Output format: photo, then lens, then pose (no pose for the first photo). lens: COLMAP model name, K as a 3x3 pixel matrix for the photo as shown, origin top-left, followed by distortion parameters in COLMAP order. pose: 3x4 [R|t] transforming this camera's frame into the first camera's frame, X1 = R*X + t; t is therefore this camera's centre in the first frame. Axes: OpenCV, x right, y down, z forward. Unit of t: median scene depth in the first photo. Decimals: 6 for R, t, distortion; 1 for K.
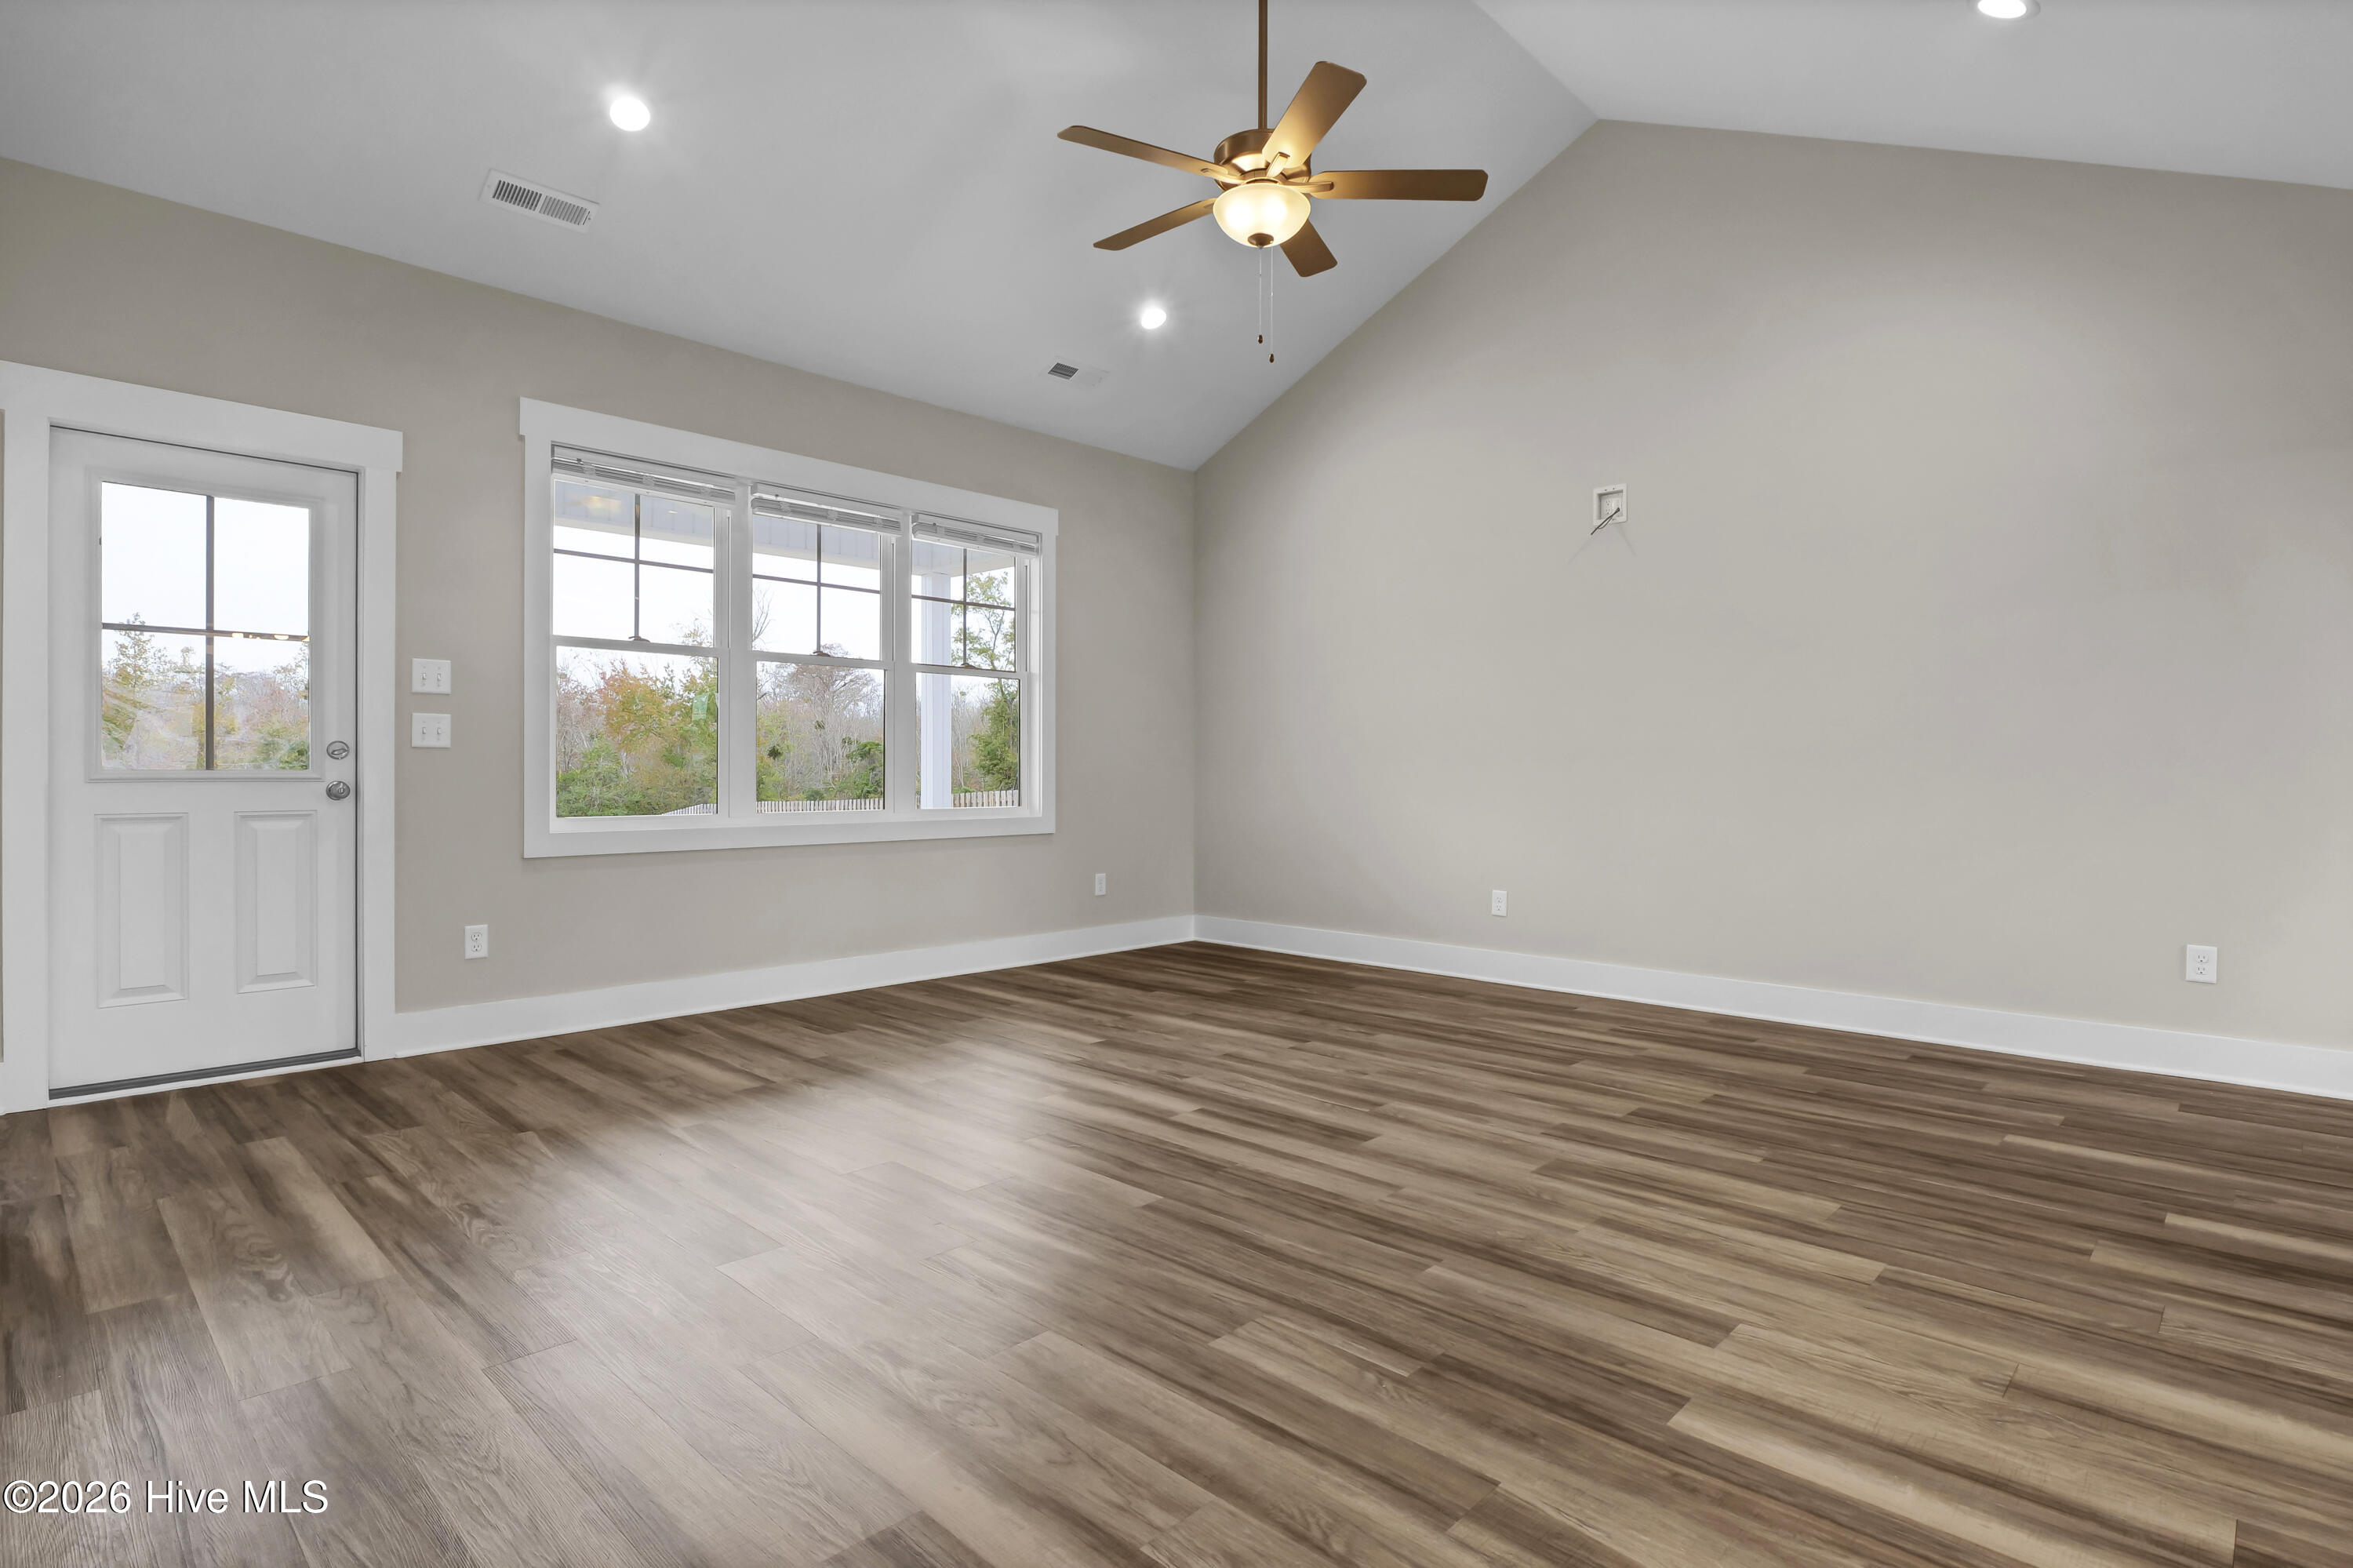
lens RADIAL K [[1176.3, 0, 1167.4], [0, 1176.3, 773.6], [0, 0, 1]] dist [-0.003533, -0.000620]
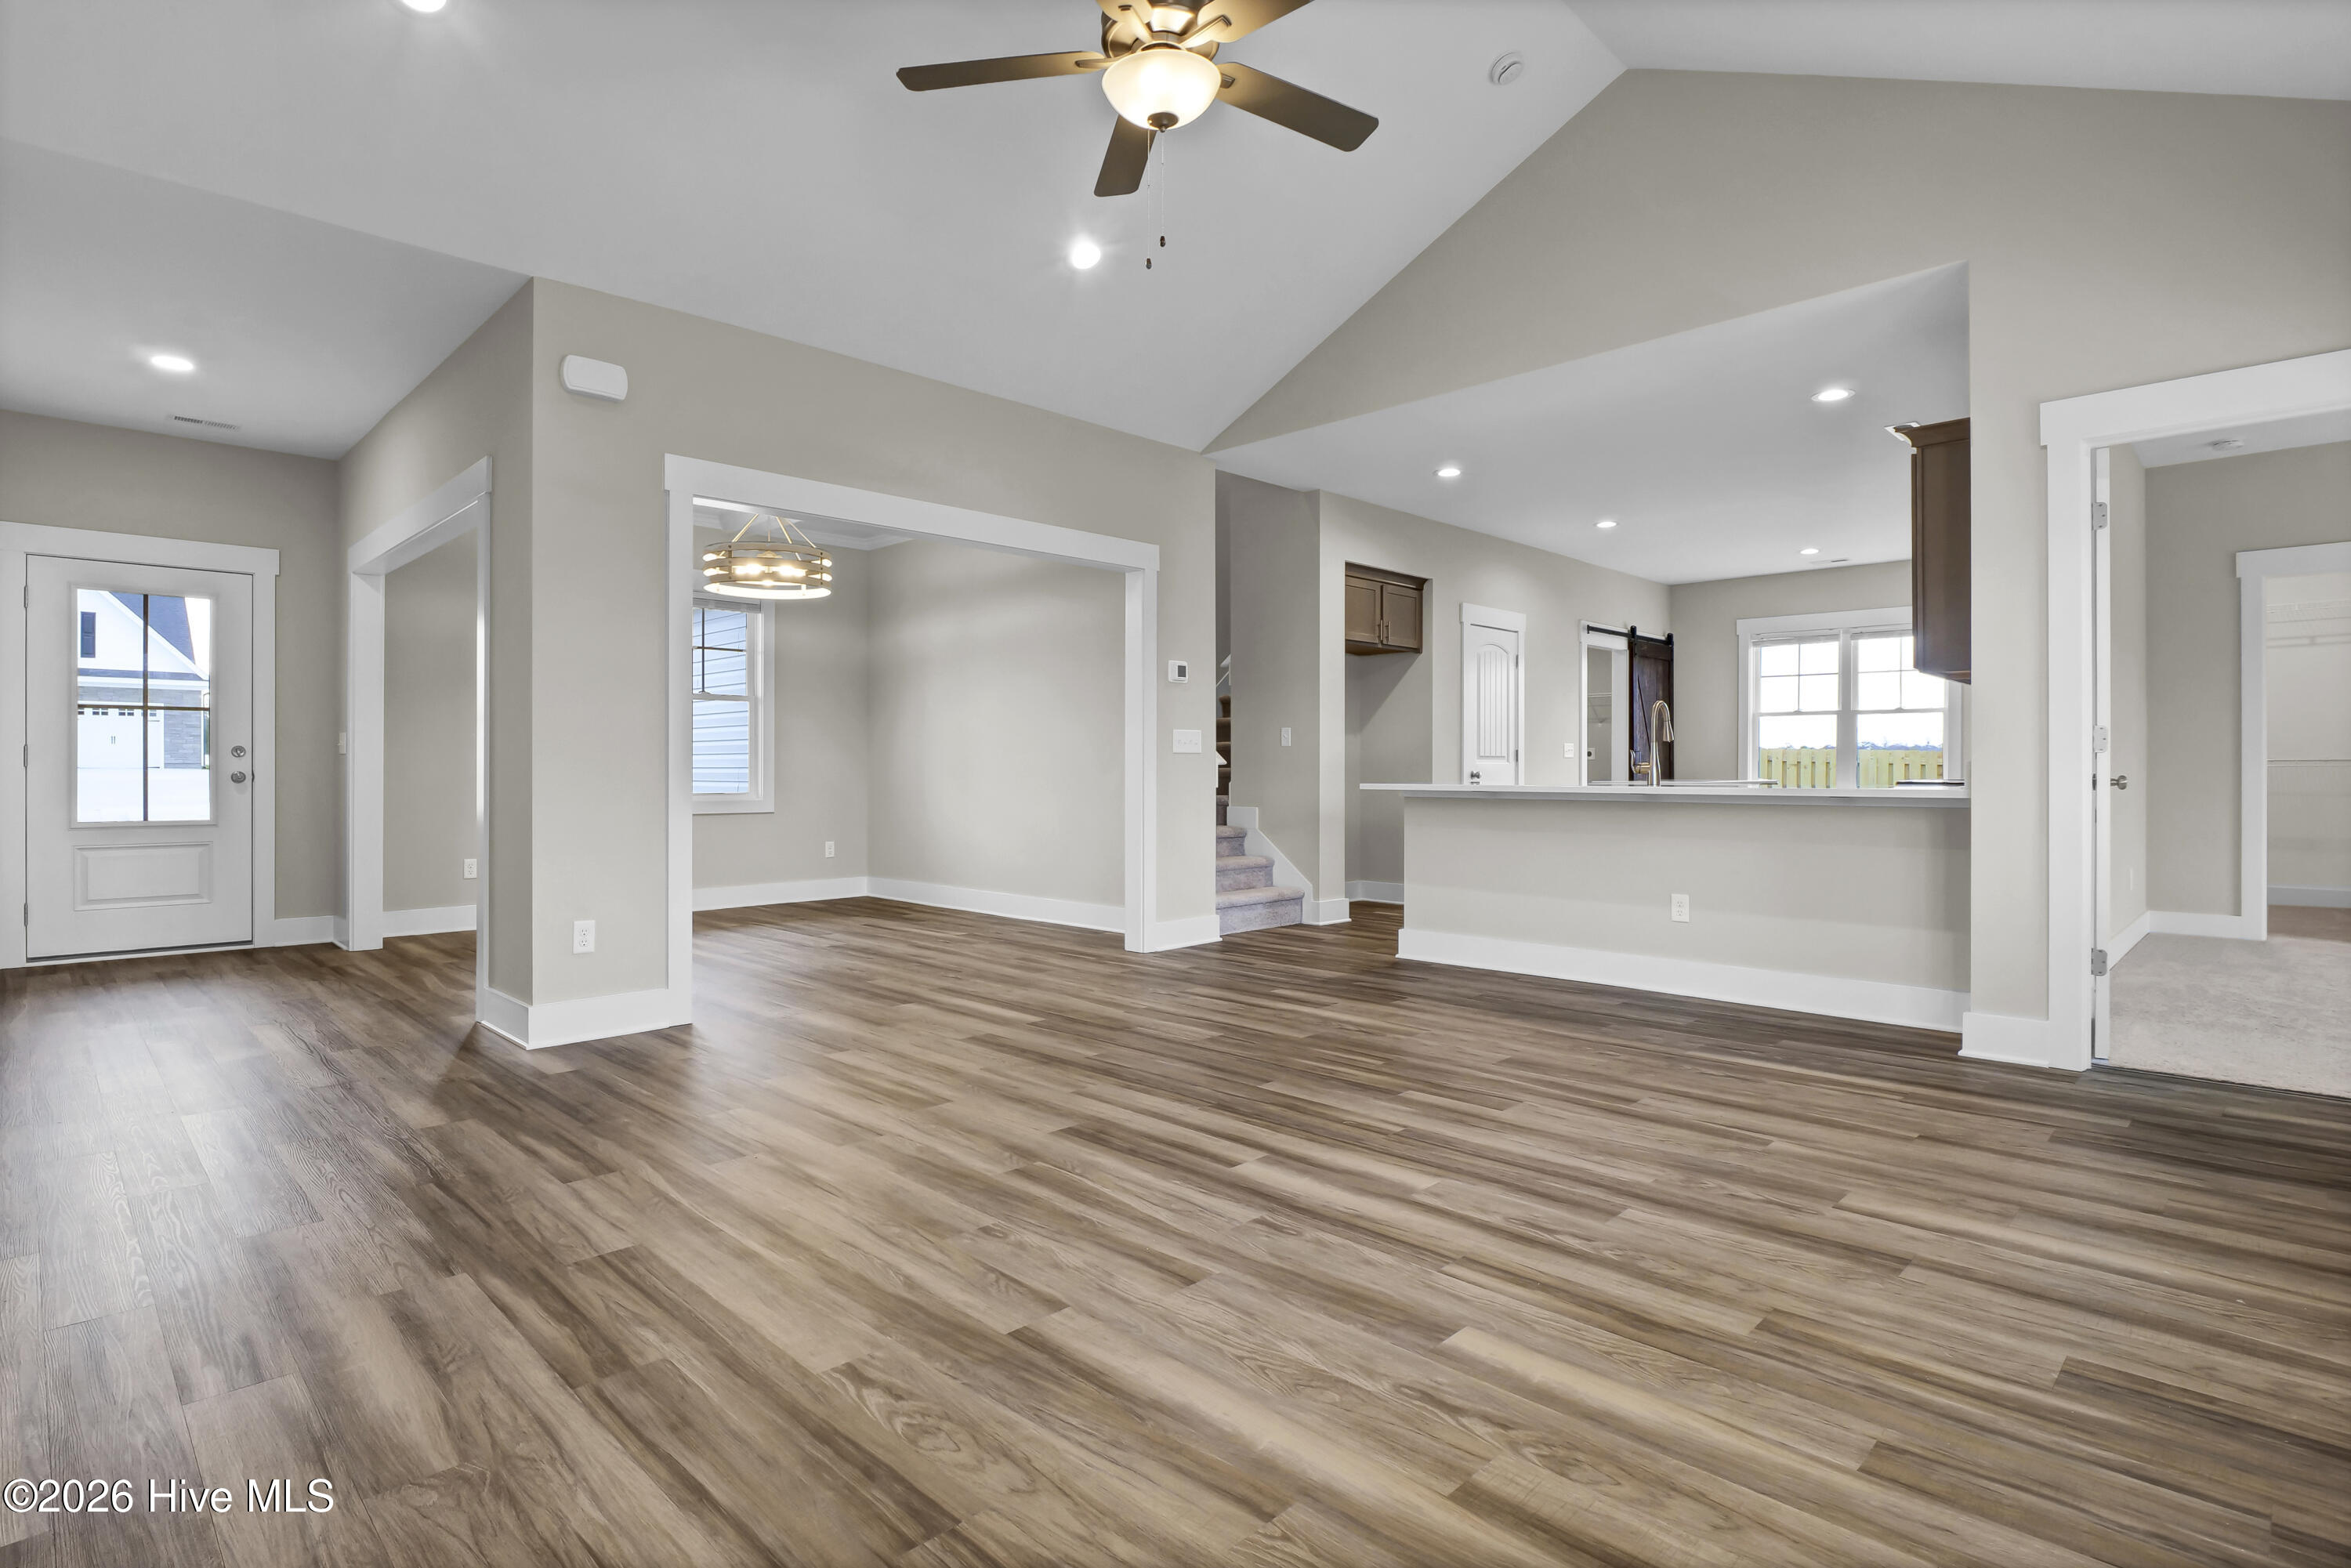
lens RADIAL K [[1175.2, 0, 1166.4], [0, 1175.2, 773.6], [0, 0, 1]] dist [-0.003533, -0.000620]
pose [[-0.999895, -0.004576, 0.013719, 0.068715], [-0.004525, 0.999983, 0.003748, 0.000168], [-0.013736, 0.003686, -0.999899, 1.931197]]
